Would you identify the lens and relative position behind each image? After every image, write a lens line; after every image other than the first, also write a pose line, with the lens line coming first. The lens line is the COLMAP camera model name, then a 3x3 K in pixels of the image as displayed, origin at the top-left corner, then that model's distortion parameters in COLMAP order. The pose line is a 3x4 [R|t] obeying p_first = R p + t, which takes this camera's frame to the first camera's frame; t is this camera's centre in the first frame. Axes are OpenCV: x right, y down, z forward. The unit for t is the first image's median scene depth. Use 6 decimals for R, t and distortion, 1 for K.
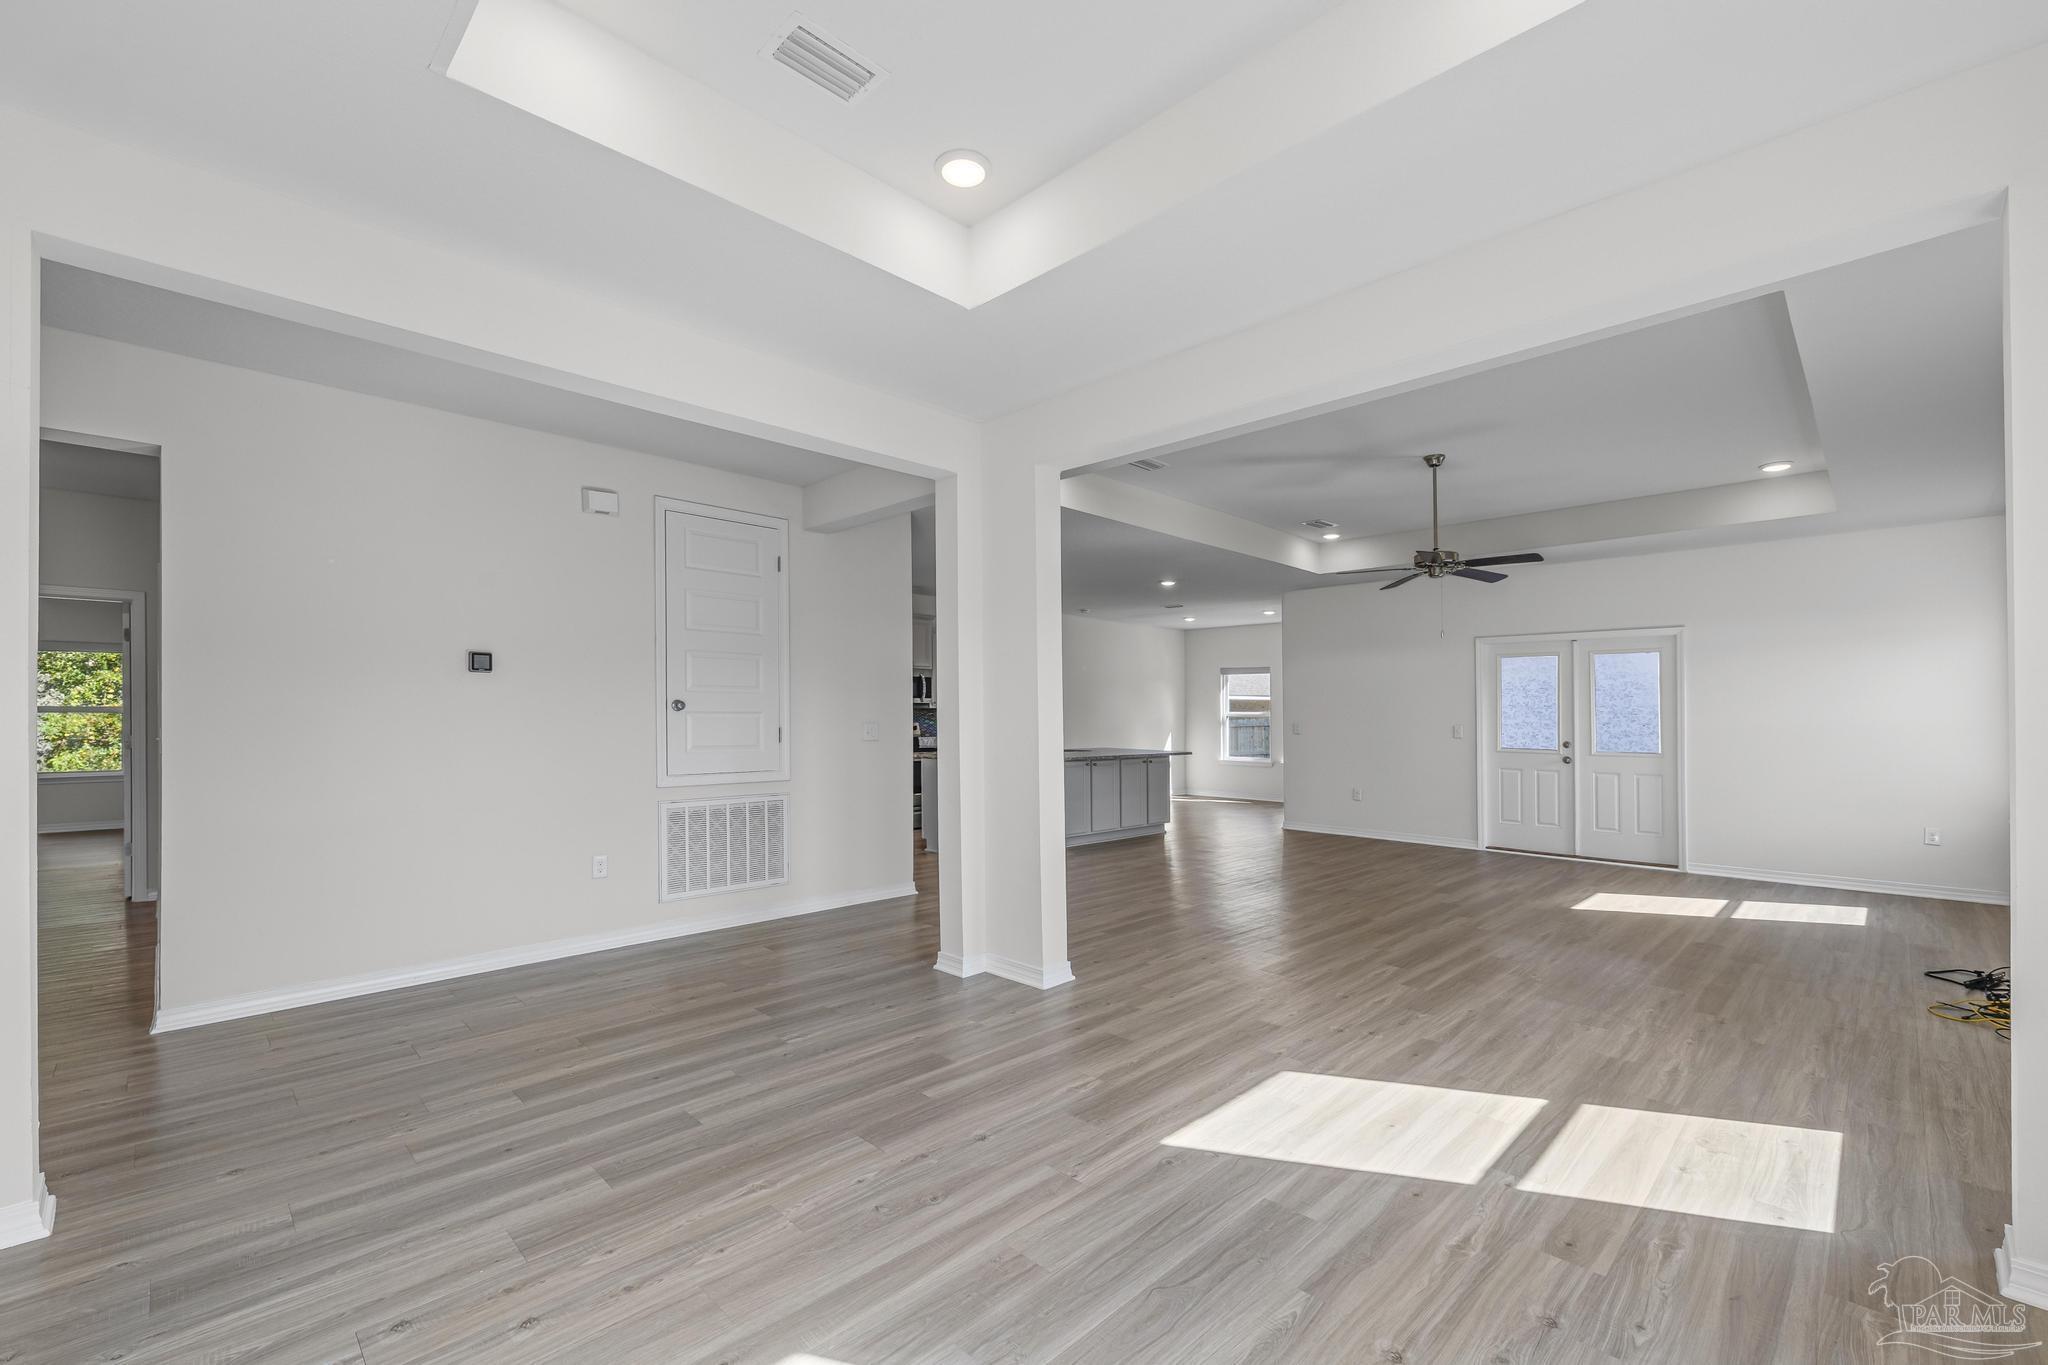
lens RADIAL K [[865.3, 0, 1015.9], [0, 865.3, 696.9], [0, 0, 1]] dist [0.001456, 0.000256]
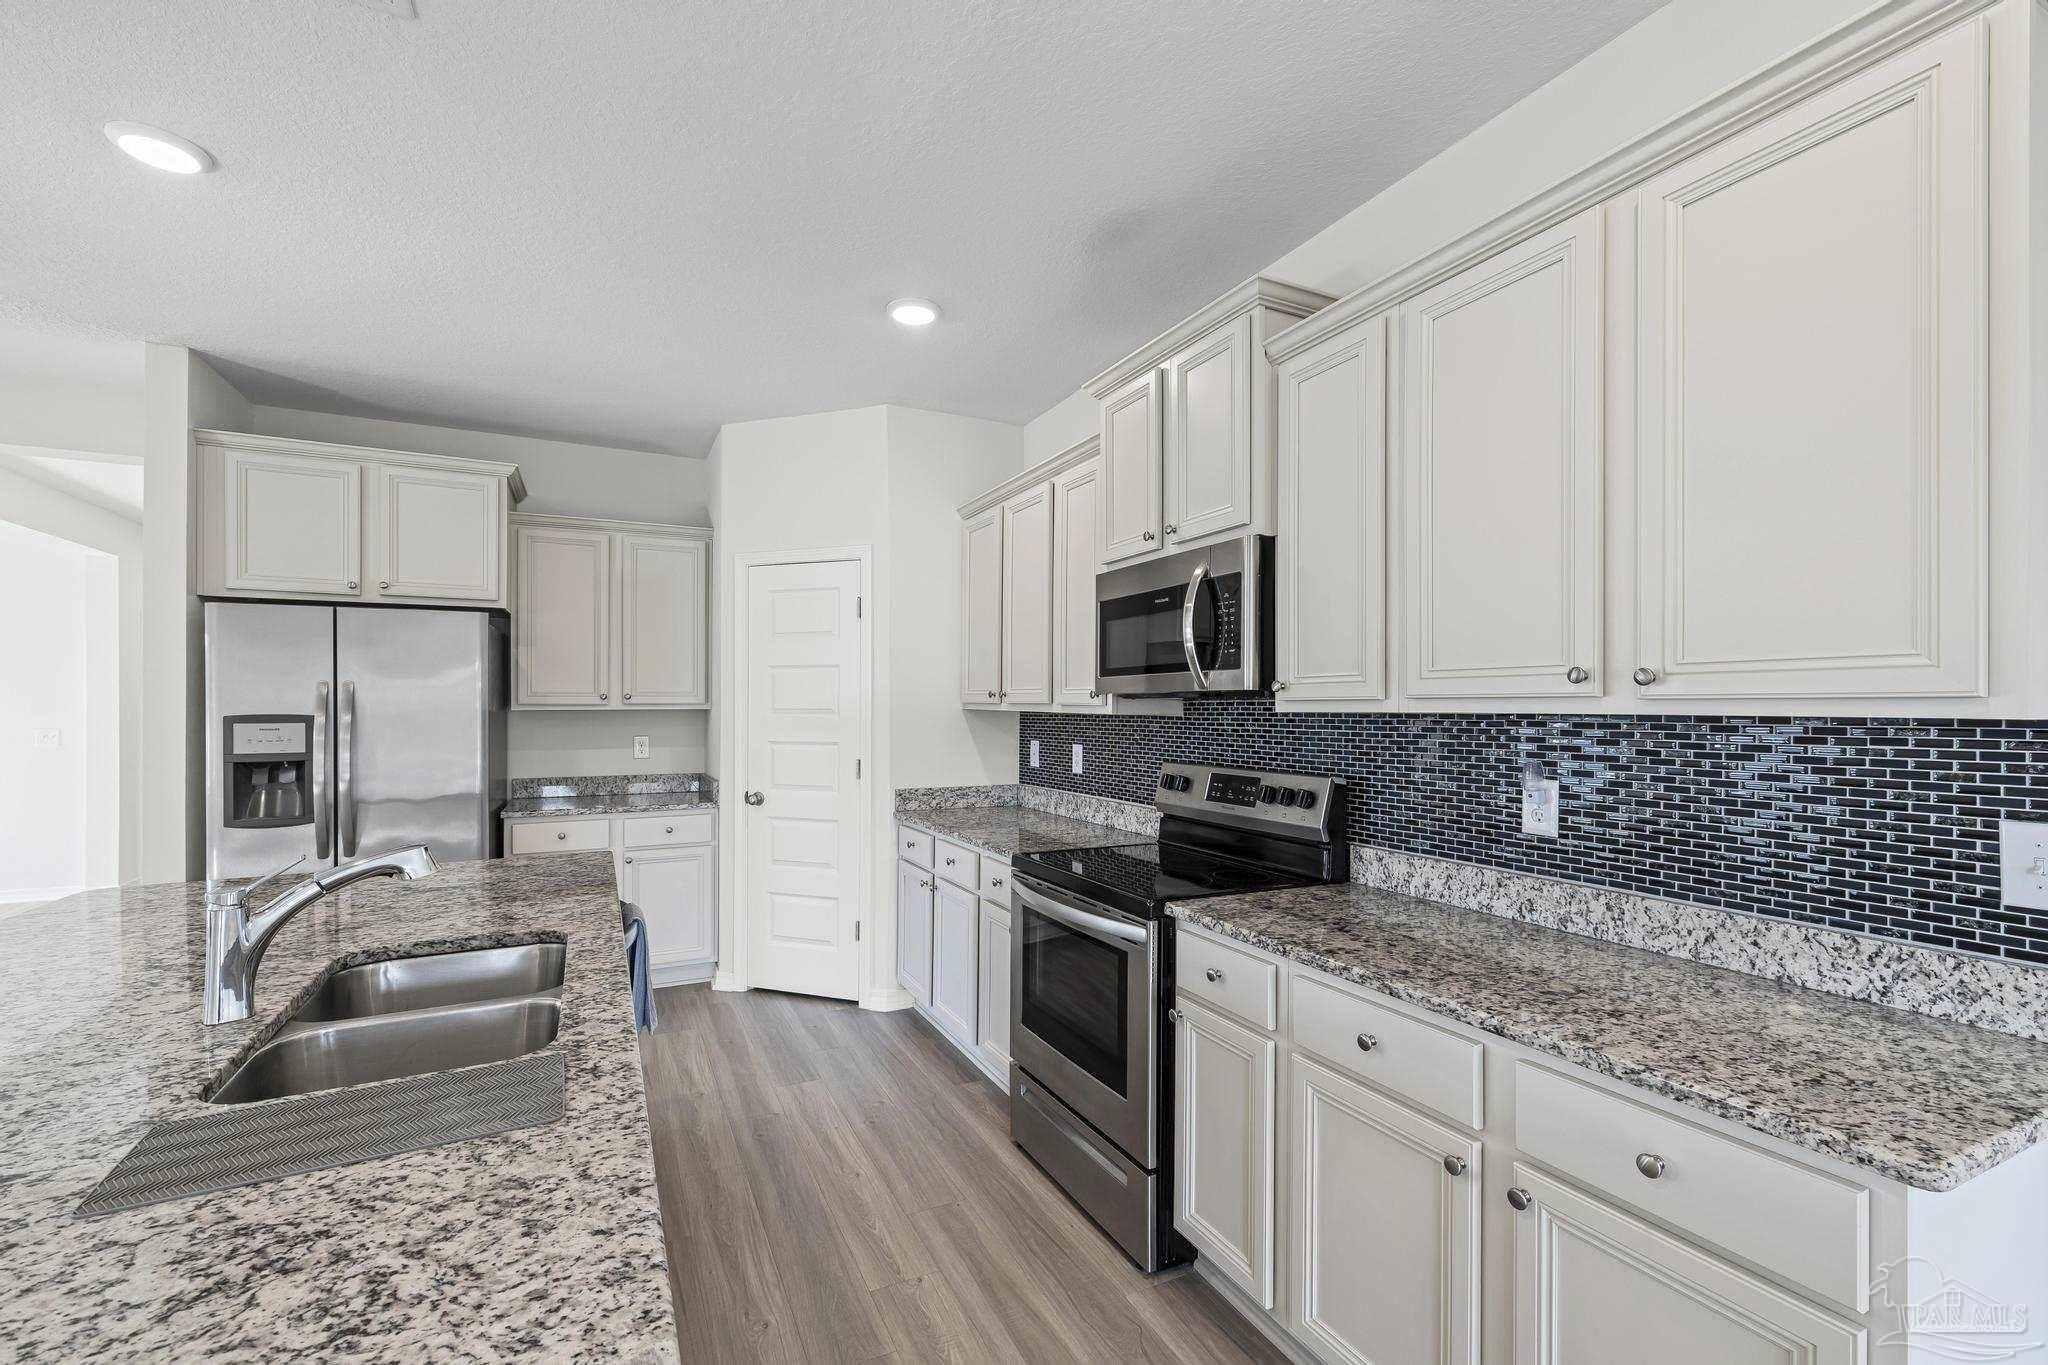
lens RADIAL K [[869.7, 0, 1016.2], [0, 869.7, 711.0], [0, 0, 1]] dist [-0.001905, 0.000035]
pose [[-0.321743, 0.004115, -0.946818, 0.211326], [0.020669, 0.999783, -0.002679, 0.019959], [0.946601, -0.020432, -0.321758, 1.691992]]
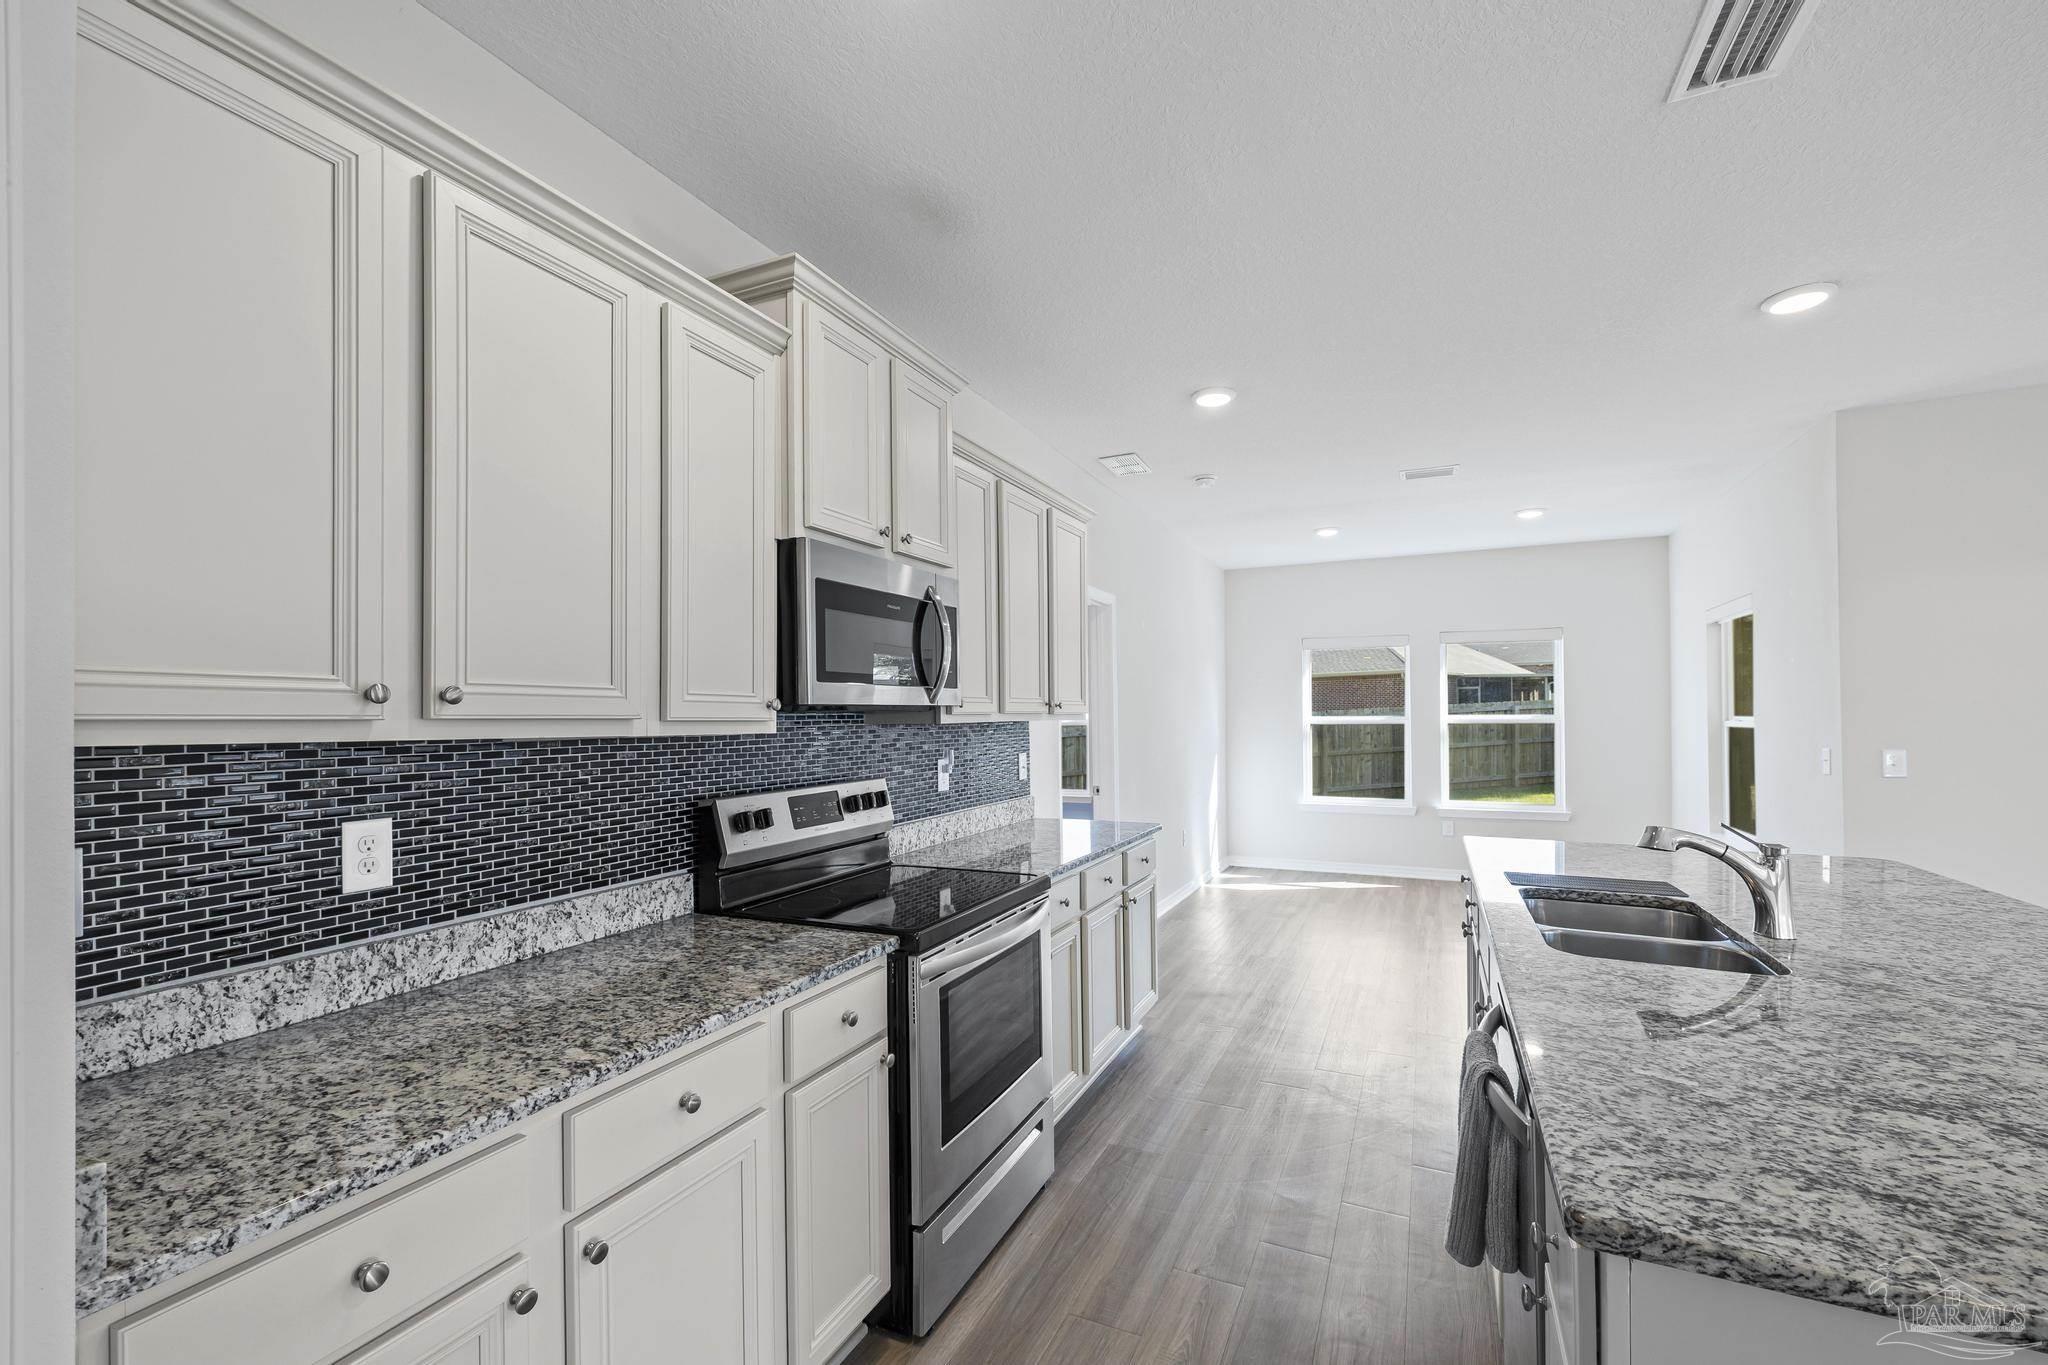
lens RADIAL K [[869.7, 0, 1016.2], [0, 869.7, 711.0], [0, 0, 1]] dist [-0.001905, 0.000035]
pose [[0.939135, -0.010388, 0.343390, -0.284899], [0.004802, 0.999842, 0.017114, 0.007538], [-0.343514, -0.014424, 0.939037, 1.239548]]
